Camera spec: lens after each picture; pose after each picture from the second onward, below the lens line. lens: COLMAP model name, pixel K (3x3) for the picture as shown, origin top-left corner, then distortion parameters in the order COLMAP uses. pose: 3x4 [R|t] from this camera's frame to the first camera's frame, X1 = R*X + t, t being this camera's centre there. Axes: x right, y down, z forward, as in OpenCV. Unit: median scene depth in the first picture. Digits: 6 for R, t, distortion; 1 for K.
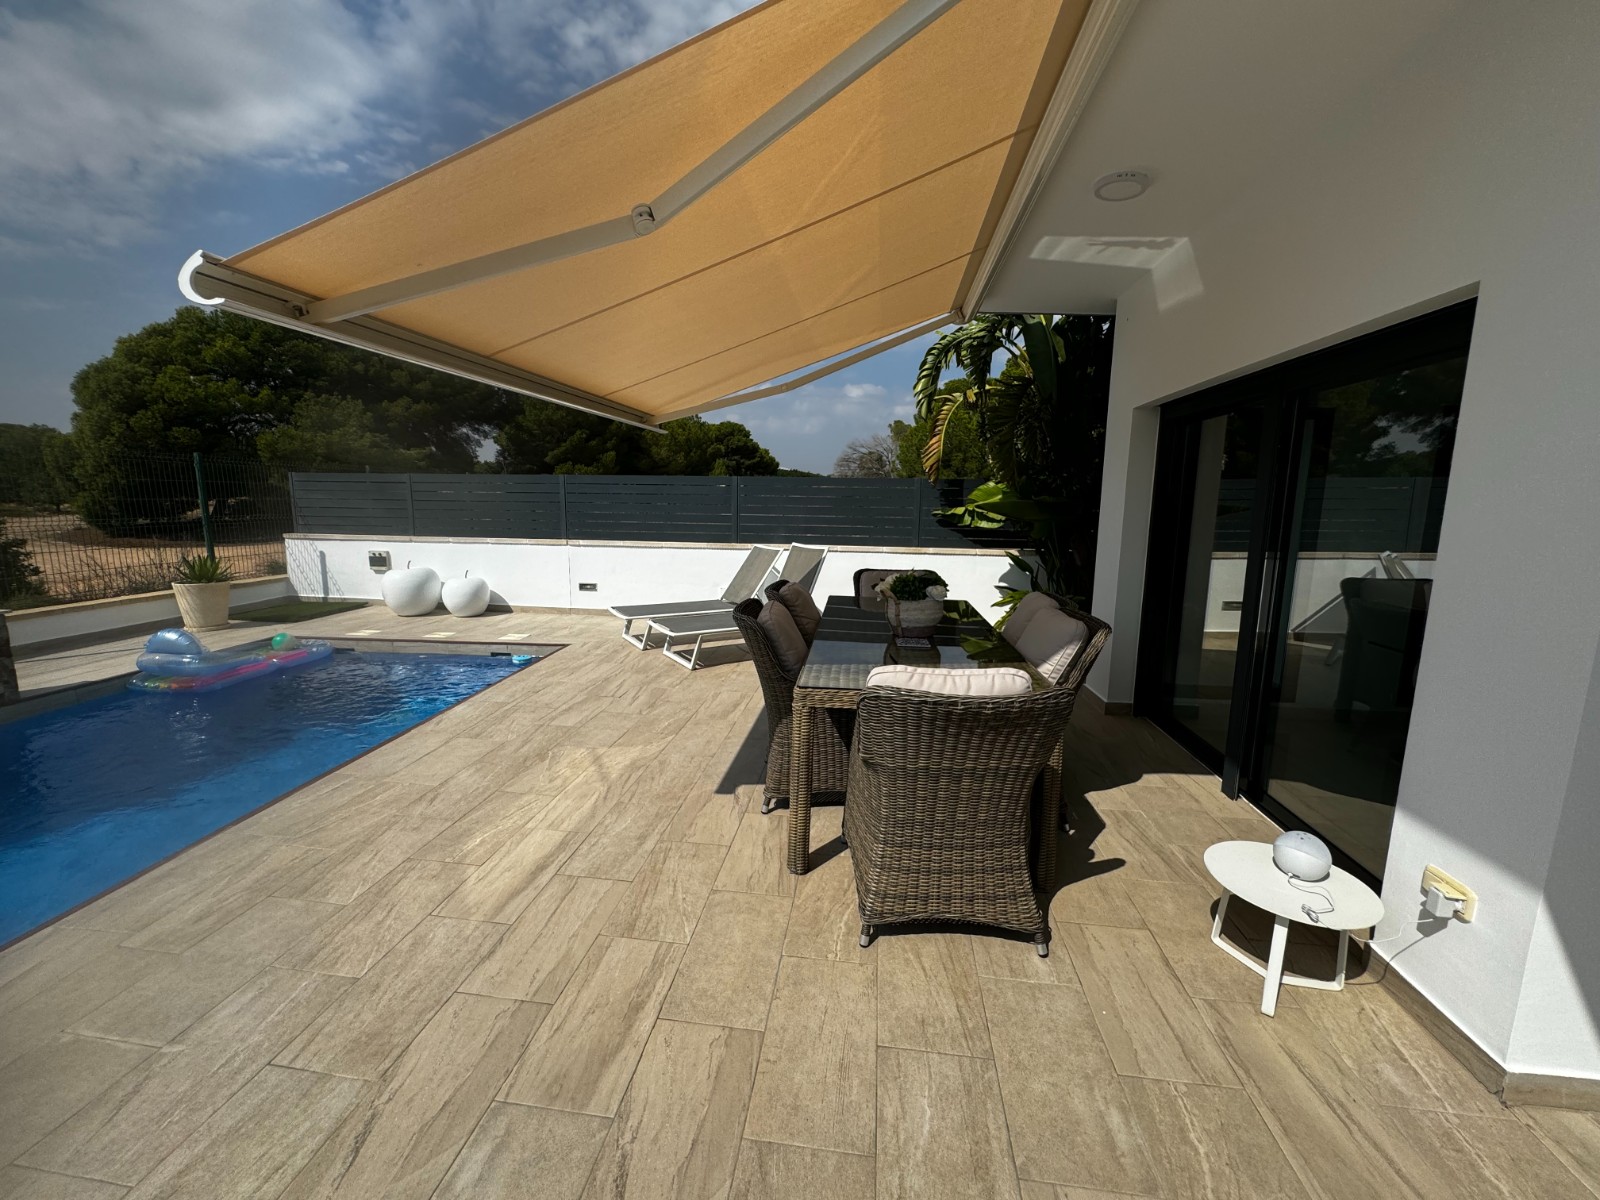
lens RADIAL K [[643.9, 0, 799.0], [0, 643.9, 596.5], [0, 0, 1]] dist [-0.001534, 0.000843]
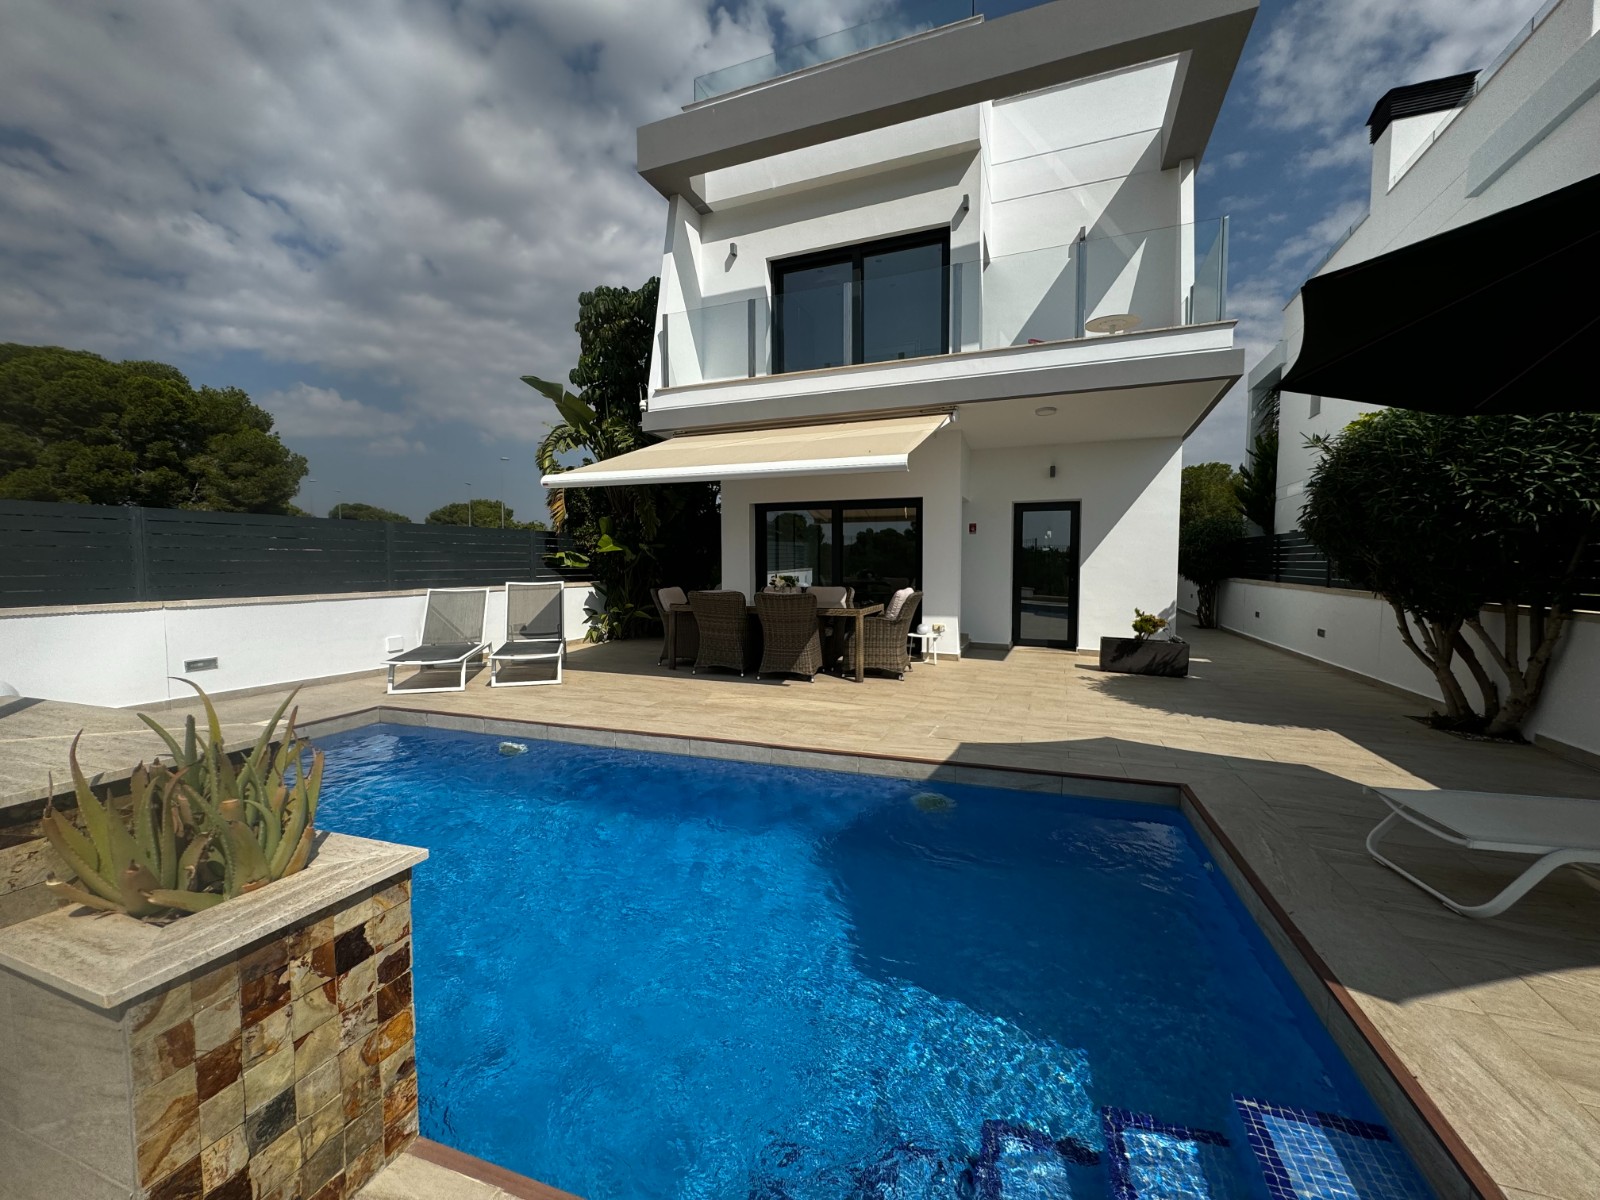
lens RADIAL K [[645.2, 0, 802.4], [0, 645.2, 596.7], [0, 0, 1]] dist [-0.002388, 0.001137]
pose [[0.245521, -0.064083, 0.967271, -0.920182], [0.158214, 0.987082, 0.025236, -0.002314], [-0.956393, 0.146840, 0.252489, 0.193154]]
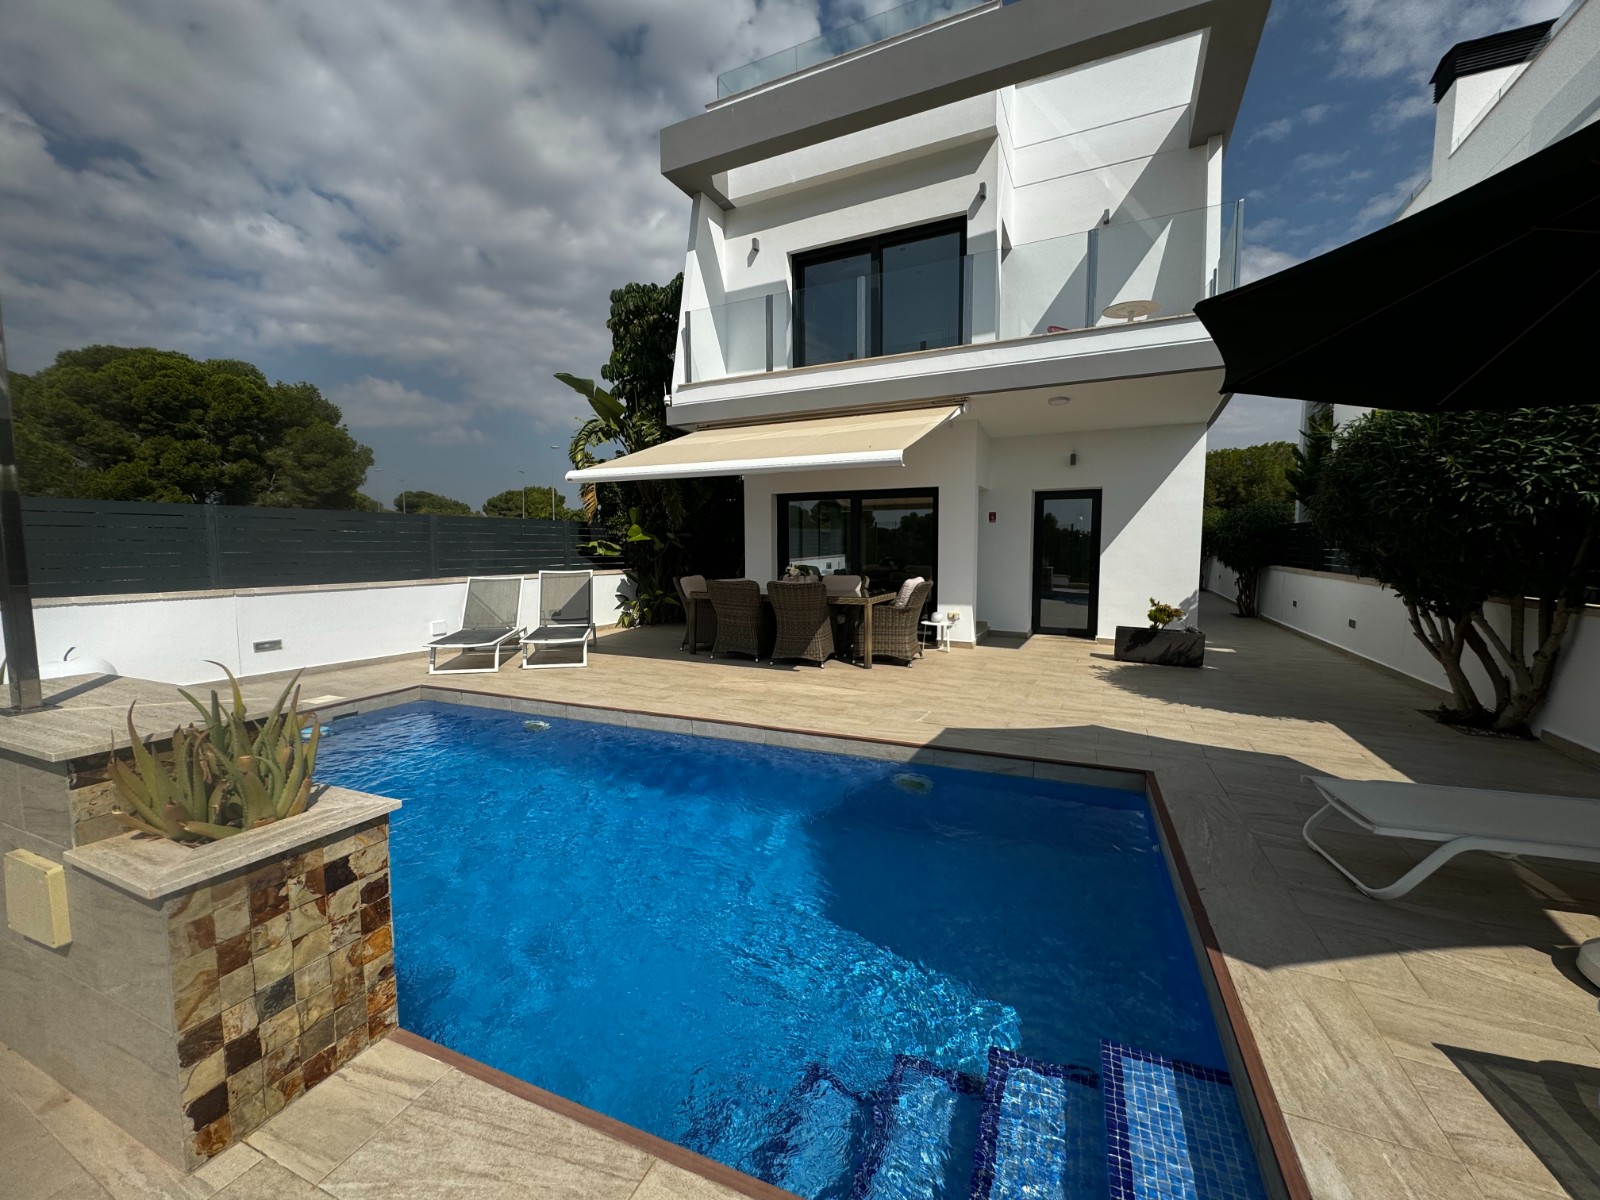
lens RADIAL K [[643.9, 0, 799.0], [0, 643.9, 596.5], [0, 0, 1]] dist [-0.001534, 0.000843]
pose [[0.315175, -0.085374, 0.945186, -0.937413], [0.157334, 0.986864, 0.036675, -0.001386], [-0.935901, 0.137151, 0.324467, 0.140178]]
